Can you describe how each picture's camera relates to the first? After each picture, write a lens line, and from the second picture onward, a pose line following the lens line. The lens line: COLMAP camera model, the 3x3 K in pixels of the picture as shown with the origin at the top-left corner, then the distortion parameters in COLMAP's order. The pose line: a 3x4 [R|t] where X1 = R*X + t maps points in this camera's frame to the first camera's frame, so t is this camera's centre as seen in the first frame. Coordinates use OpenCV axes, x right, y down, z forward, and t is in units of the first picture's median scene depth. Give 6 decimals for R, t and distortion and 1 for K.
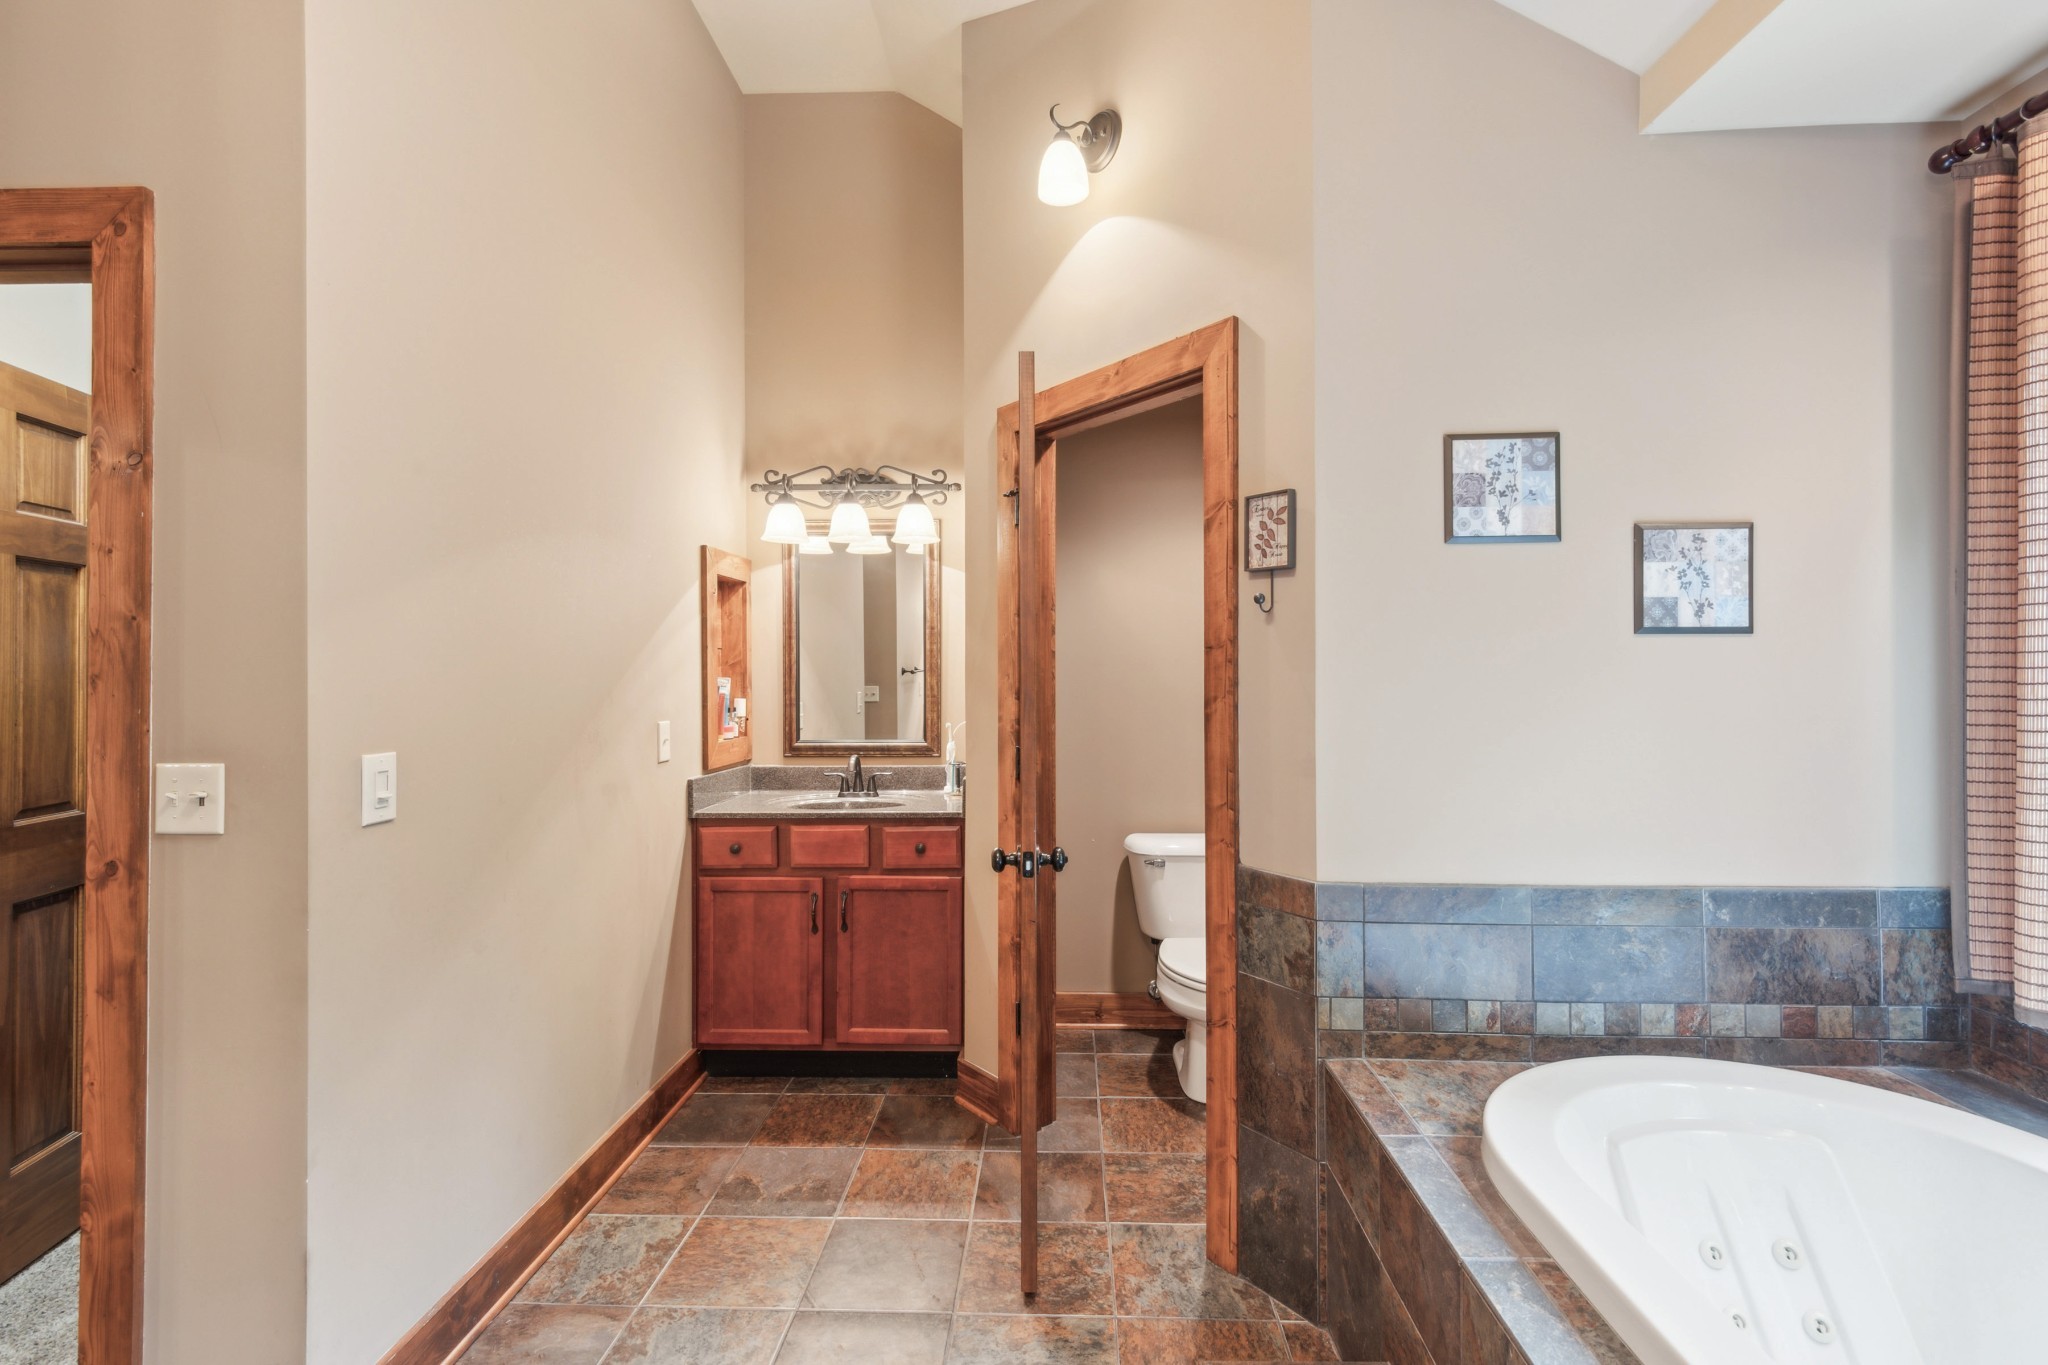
lens RADIAL K [[947.4, 0, 1024.0], [0, 947.4, 682.5], [0, 0, 1]] dist [0.034380, -0.015403]
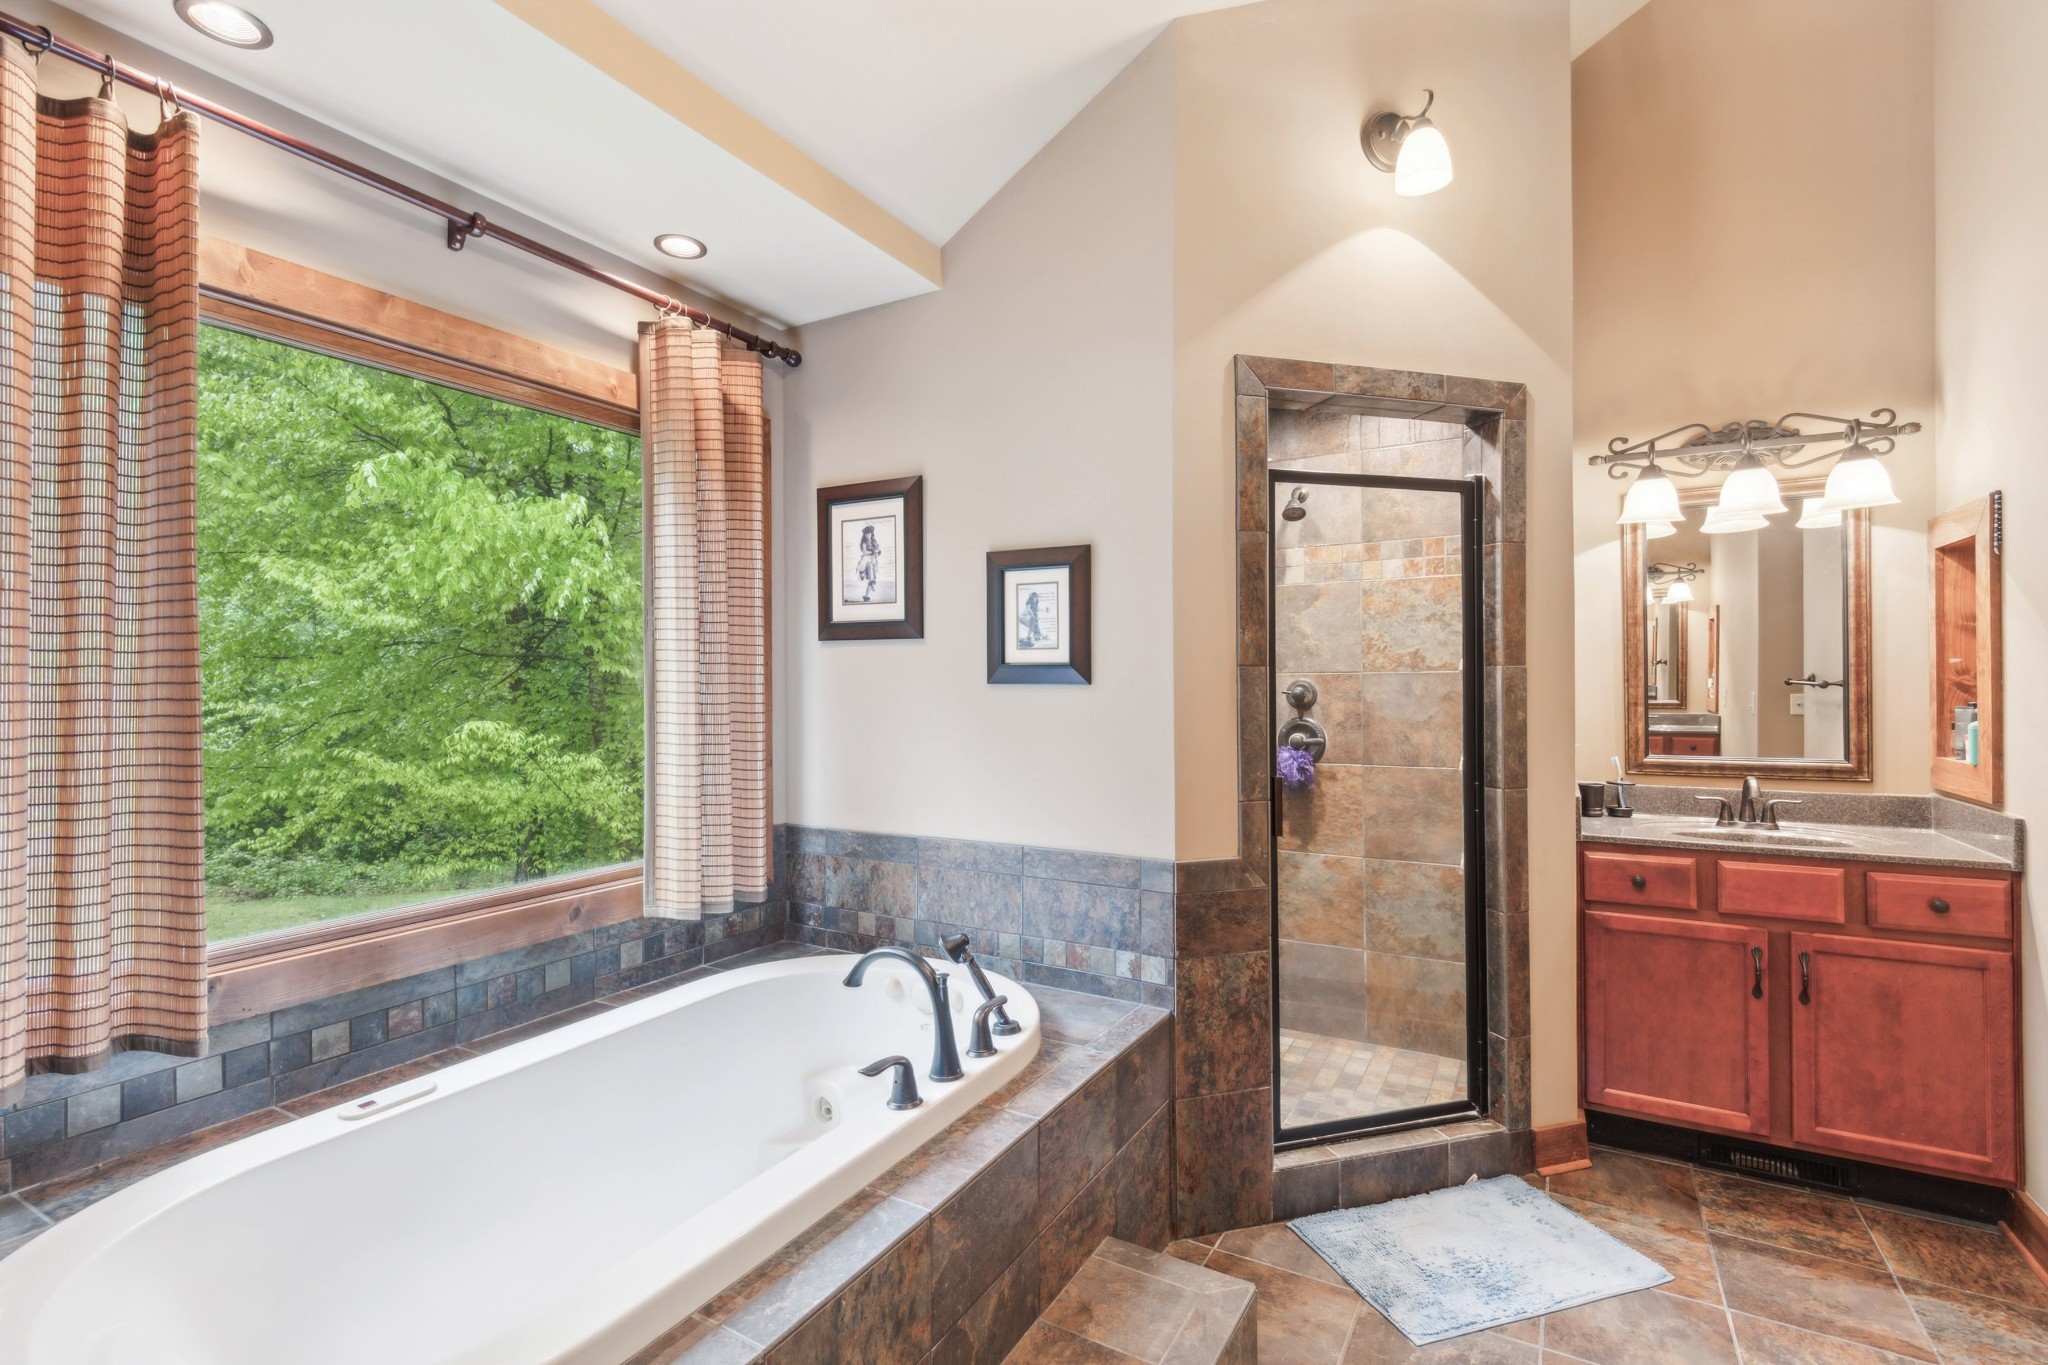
lens RADIAL K [[947.4, 0, 1024.0], [0, 947.4, 682.5], [0, 0, 1]] dist [0.034380, -0.015403]
pose [[0.884566, -0.000114, -0.466415, -0.339548], [-0.000949, 0.999997, -0.002045, -0.000848], [0.466414, 0.002251, 0.884563, -0.012839]]
